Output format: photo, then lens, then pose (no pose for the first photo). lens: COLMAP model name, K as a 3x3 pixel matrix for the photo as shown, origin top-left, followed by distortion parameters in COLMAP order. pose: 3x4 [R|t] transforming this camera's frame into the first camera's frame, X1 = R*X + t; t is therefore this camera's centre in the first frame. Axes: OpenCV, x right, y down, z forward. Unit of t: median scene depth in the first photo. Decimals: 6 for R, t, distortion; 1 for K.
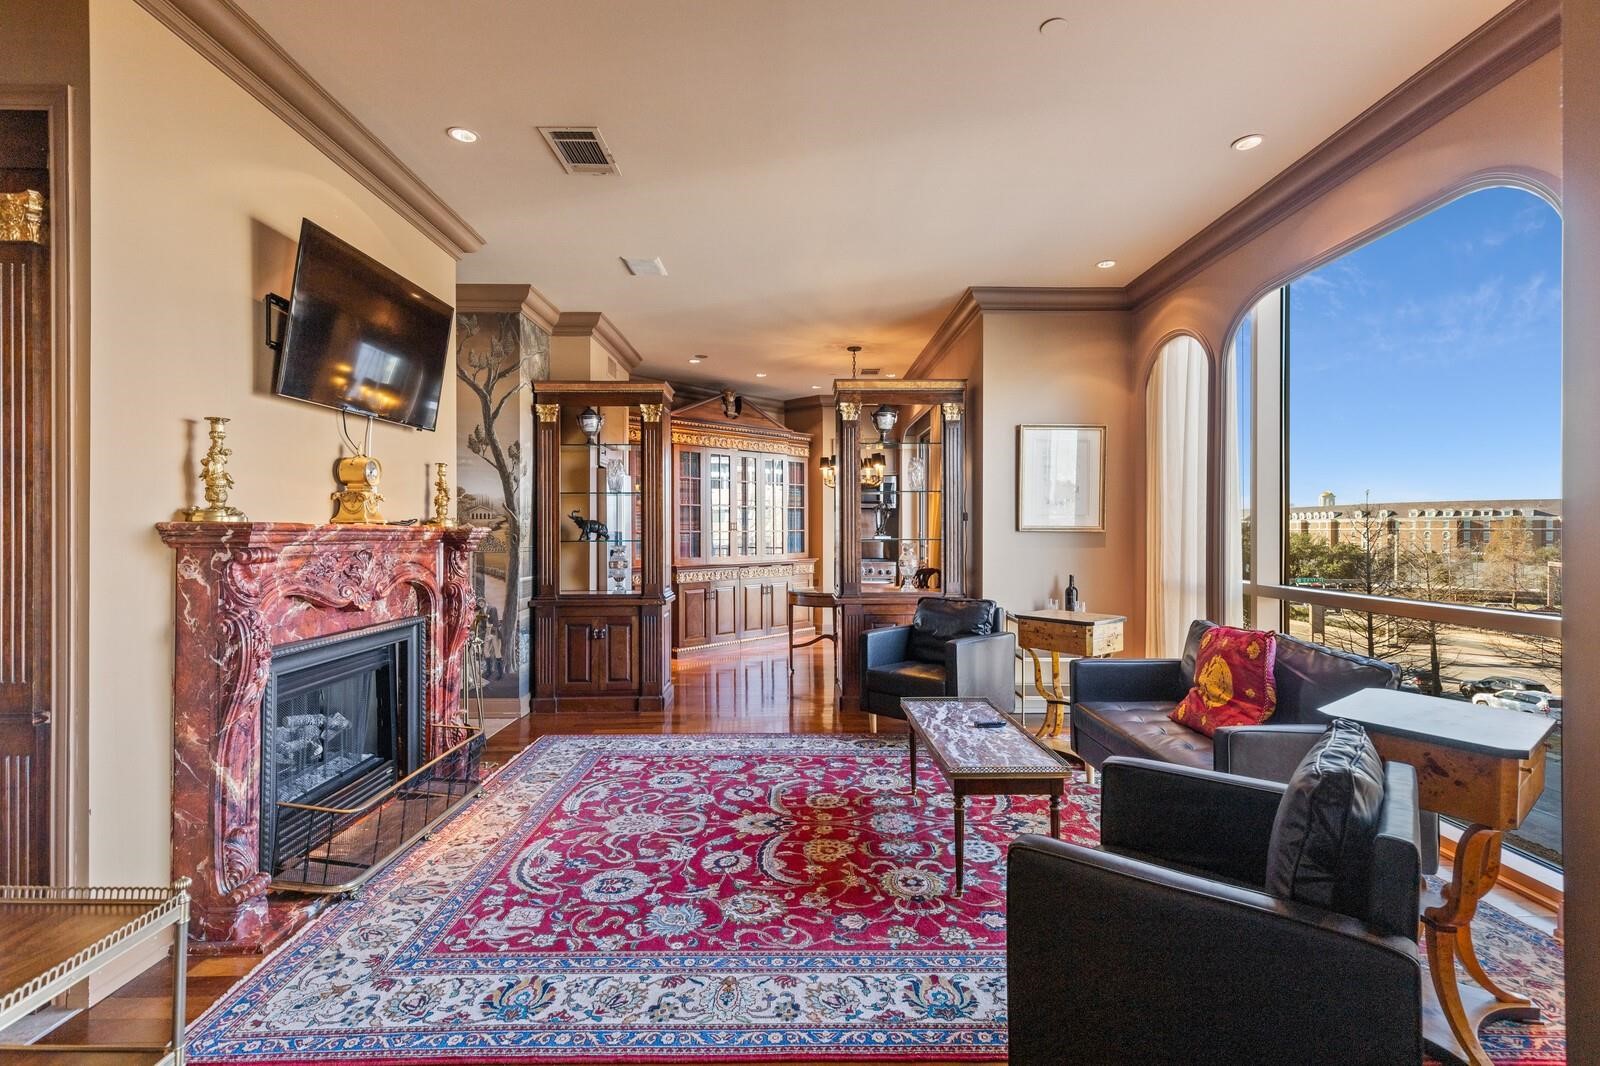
lens RADIAL K [[729.3, 0, 764.6], [0, 729.3, 527.3], [0, 0, 1]] dist [0.009902, -0.000170]
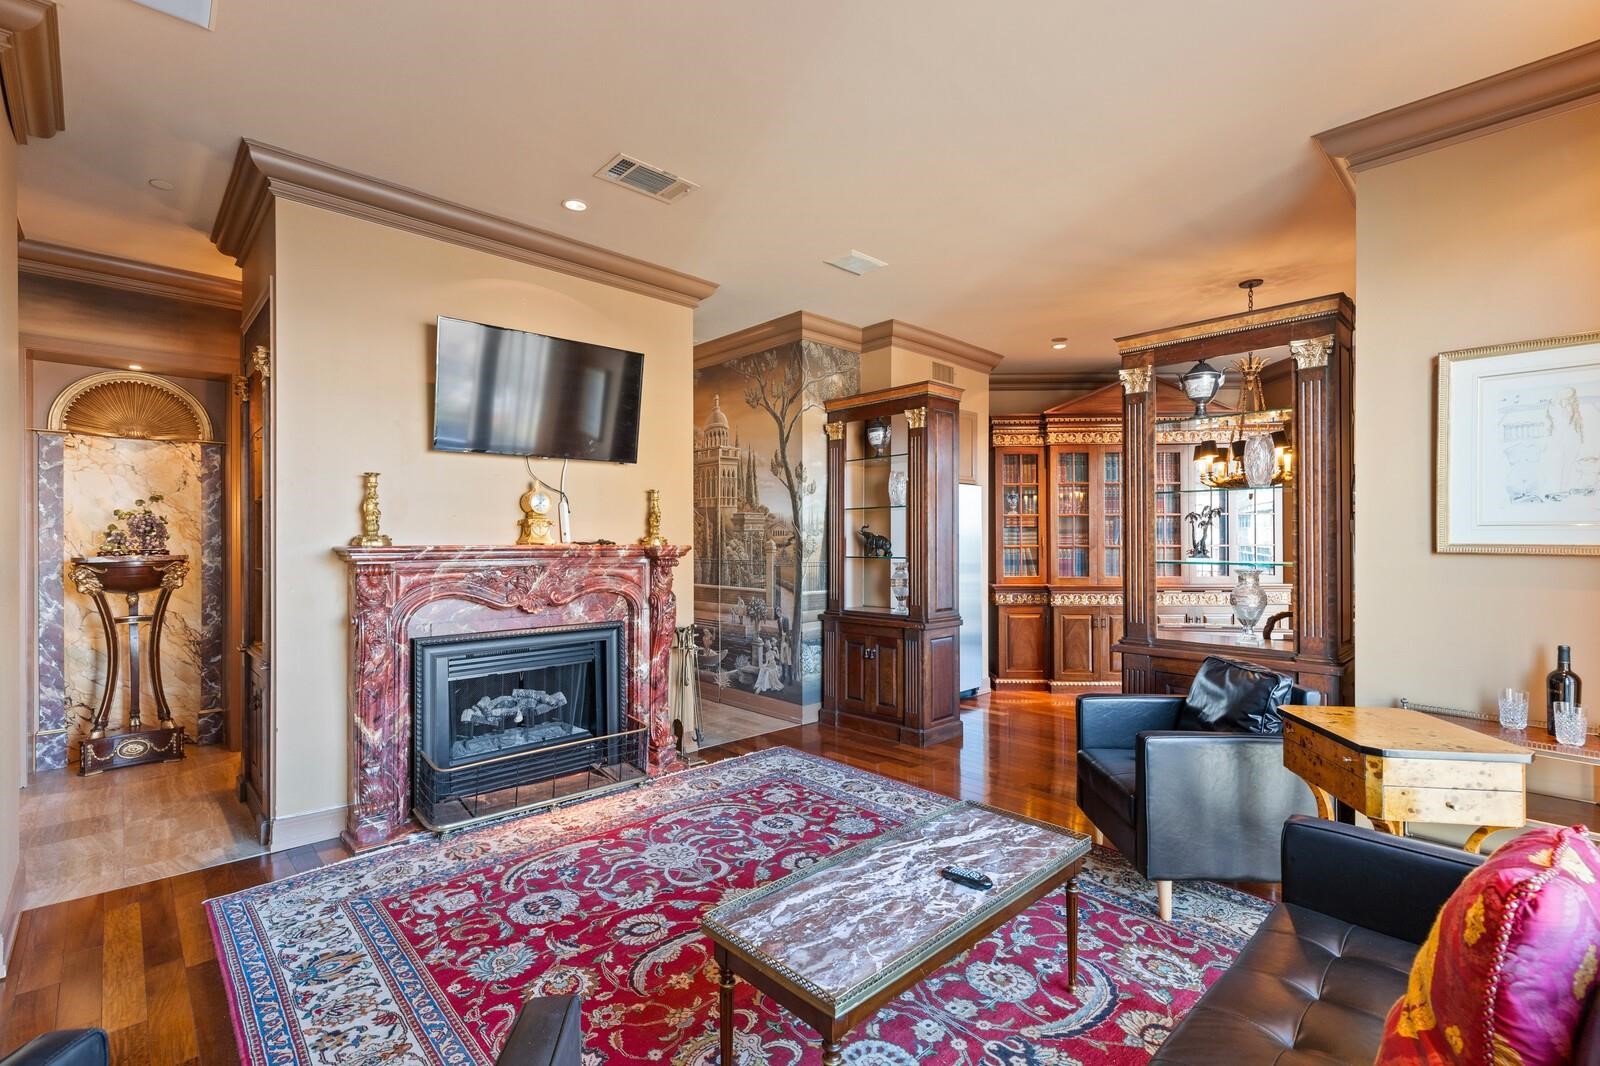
lens RADIAL K [[692.3, 0, 792.8], [0, 692.3, 537.3], [0, 0, 1]] dist [0.008864, -0.001381]
pose [[0.700840, -0.003960, -0.713307, 0.591901], [0.005185, 0.999986, -0.000457, -0.013683], [0.713299, -0.003378, 0.700851, 0.472297]]
